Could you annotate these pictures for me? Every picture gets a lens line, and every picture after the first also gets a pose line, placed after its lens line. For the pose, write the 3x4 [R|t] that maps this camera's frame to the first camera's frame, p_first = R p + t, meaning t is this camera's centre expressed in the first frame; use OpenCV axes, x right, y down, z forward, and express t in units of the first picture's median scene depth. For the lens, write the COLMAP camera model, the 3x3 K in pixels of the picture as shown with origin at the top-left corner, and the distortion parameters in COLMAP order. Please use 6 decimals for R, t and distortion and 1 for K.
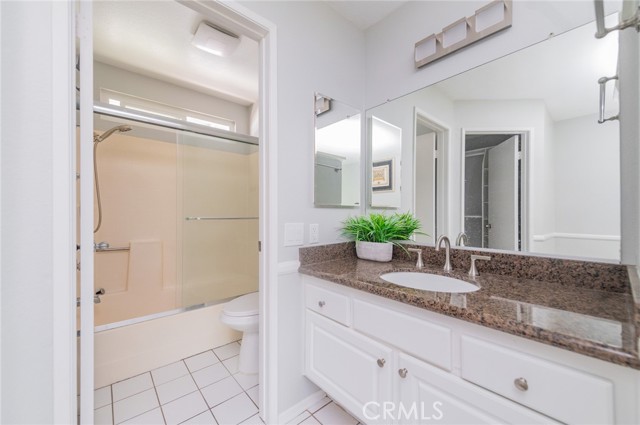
lens RADIAL K [[252.5, 0, 302.7], [0, 252.5, 218.6], [0, 0, 1]] dist [0.009160, -0.002171]
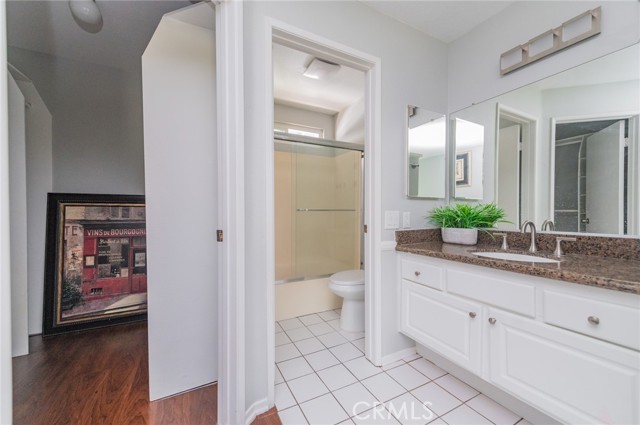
lens RADIAL K [[252.5, 0, 308.6], [0, 252.5, 218.2], [0, 0, 1]] dist [0.009160, -0.002171]
pose [[0.978599, 0.000990, -0.205774, -0.173476], [0.000369, 0.999978, 0.006566, 0.042044], [0.205776, -0.006502, 0.978578, -0.312706]]
